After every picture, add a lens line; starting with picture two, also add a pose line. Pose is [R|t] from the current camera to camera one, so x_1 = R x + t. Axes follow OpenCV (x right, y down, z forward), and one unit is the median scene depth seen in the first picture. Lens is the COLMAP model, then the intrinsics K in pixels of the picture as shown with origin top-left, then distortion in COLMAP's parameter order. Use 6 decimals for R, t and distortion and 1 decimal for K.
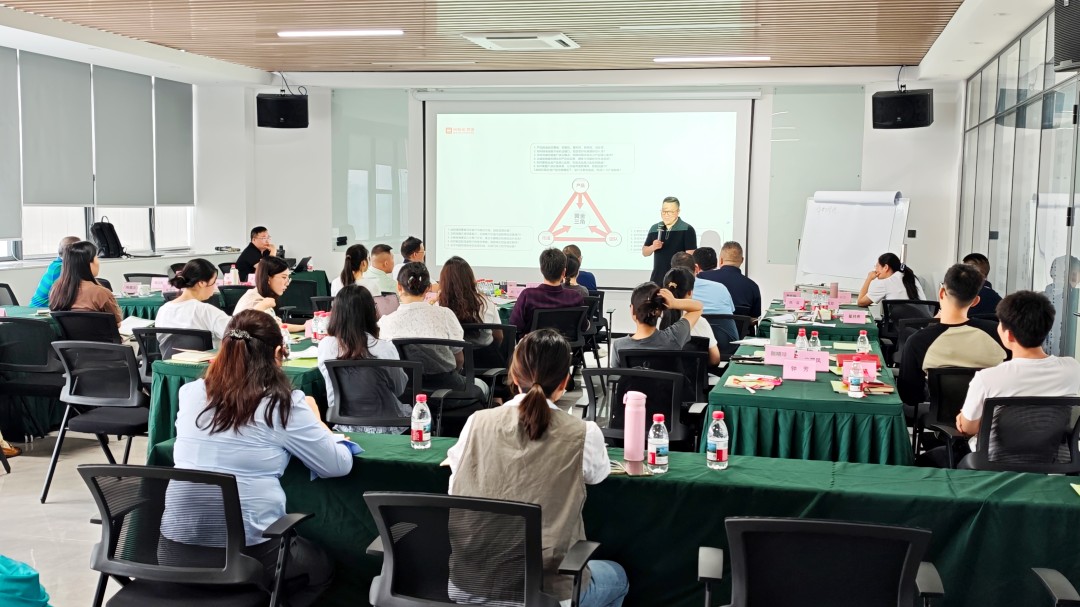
lens RADIAL K [[1198.1, 0, 544.0], [0, 1198.1, 334.6], [0, 0, 1]] dist [0.066475, -0.020352]
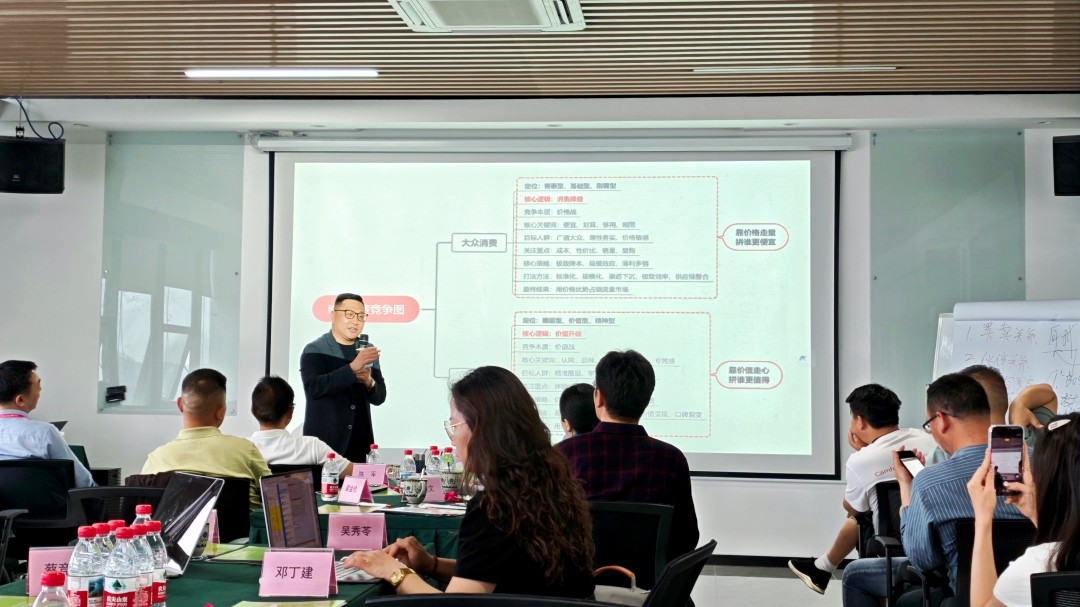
lens RADIAL K [[1516.1, 0, 540.0], [0, 1516.1, 303.5], [0, 0, 1]] dist [0.220206, -0.881857]
pose [[0.993325, 0.003549, 0.115292, -0.056375], [0.014036, 0.988380, -0.151355, -0.008248], [-0.114490, 0.151963, 0.981733, 0.271801]]
